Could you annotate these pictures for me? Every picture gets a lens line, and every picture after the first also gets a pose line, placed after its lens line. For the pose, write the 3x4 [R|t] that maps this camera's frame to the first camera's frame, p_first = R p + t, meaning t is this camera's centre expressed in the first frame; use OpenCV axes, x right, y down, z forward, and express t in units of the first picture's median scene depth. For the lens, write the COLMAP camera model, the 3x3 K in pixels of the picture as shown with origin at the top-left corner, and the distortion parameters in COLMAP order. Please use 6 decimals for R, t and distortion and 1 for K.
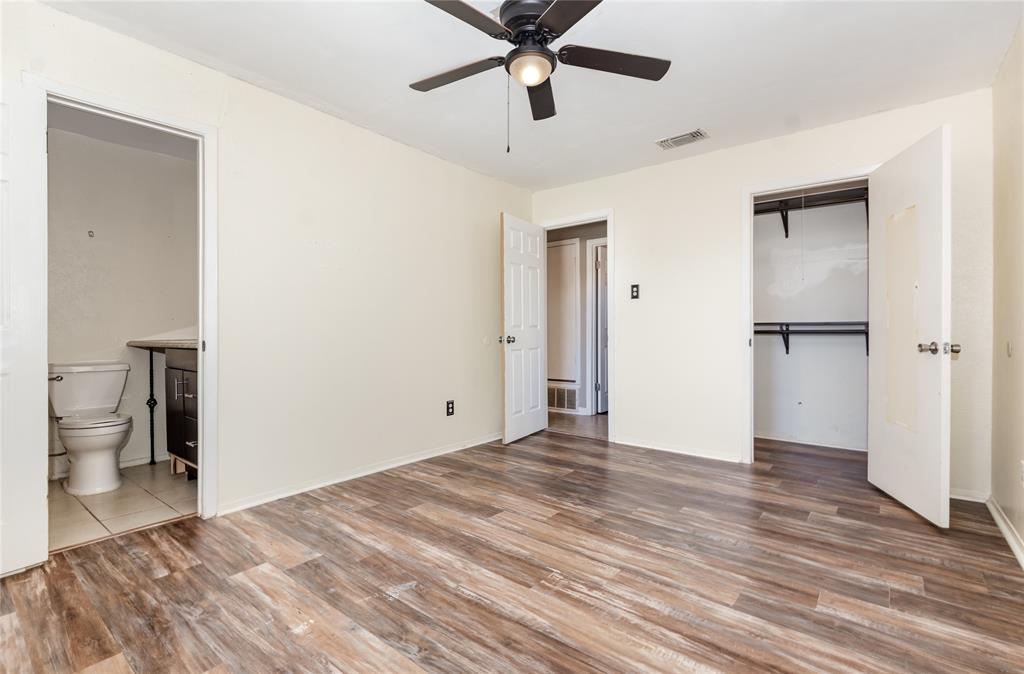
lens RADIAL K [[457.6, 0, 518.7], [0, 457.6, 331.9], [0, 0, 1]] dist [-0.002746, -0.000485]
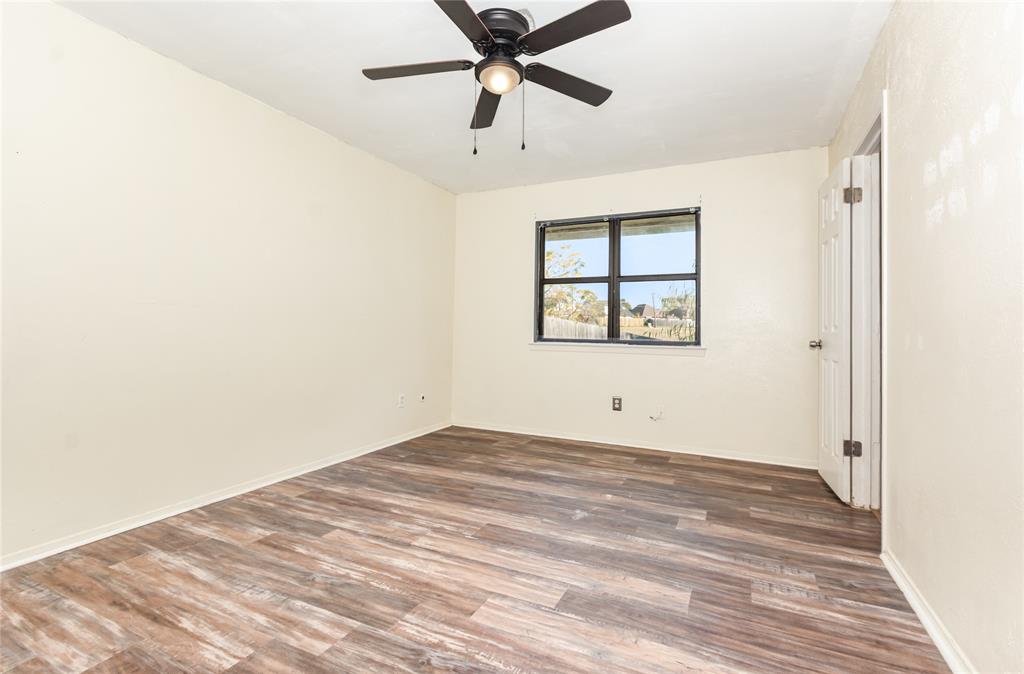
lens RADIAL K [[457.6, 0, 518.7], [0, 457.6, 331.9], [0, 0, 1]] dist [-0.002746, -0.000485]
pose [[-0.975153, -0.010639, -0.221276, 0.213221], [-0.011553, 0.999929, 0.002839, 0.001188], [0.221230, 0.005325, -0.975207, 2.087800]]
